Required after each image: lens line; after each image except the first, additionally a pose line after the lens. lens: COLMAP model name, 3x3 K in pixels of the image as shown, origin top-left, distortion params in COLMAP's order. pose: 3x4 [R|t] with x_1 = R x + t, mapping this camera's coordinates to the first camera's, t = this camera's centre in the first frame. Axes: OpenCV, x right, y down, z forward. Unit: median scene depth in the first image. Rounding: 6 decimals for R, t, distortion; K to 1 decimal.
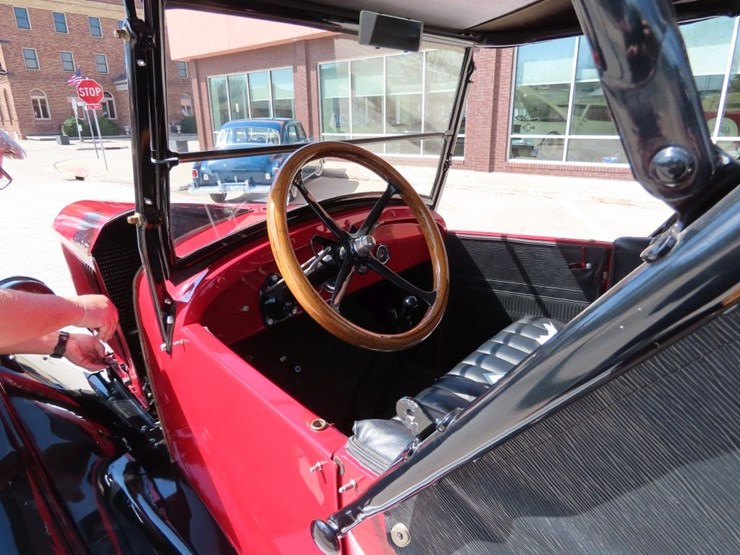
lens RADIAL K [[484.2, 0, 370.0], [0, 484.2, 277.5], [0, 0, 1]] dist [0.003319, -0.000986]
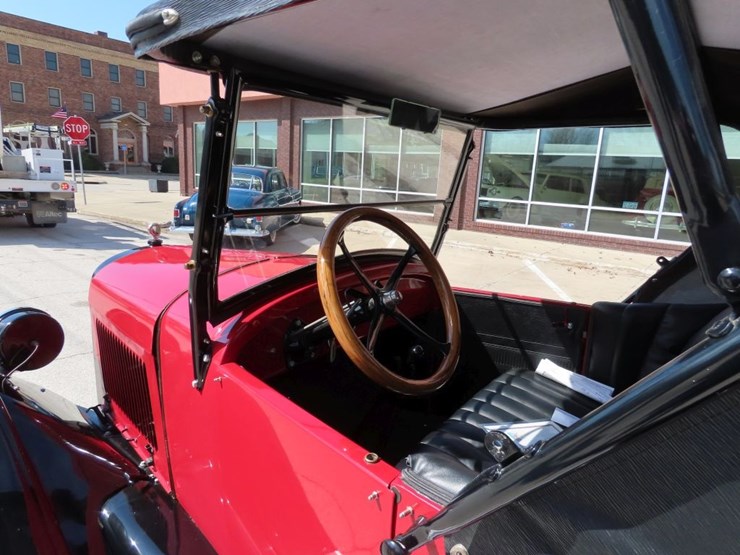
lens RADIAL K [[471.0, 0, 370.0], [0, 471.0, 277.5], [0, 0, 1]] dist [0.001147, -0.001168]
pose [[0.996231, 0.055380, 0.066756, -0.087253], [-0.048612, 0.993893, -0.099062, -0.003298], [-0.071834, 0.095444, 0.992840, -0.058374]]
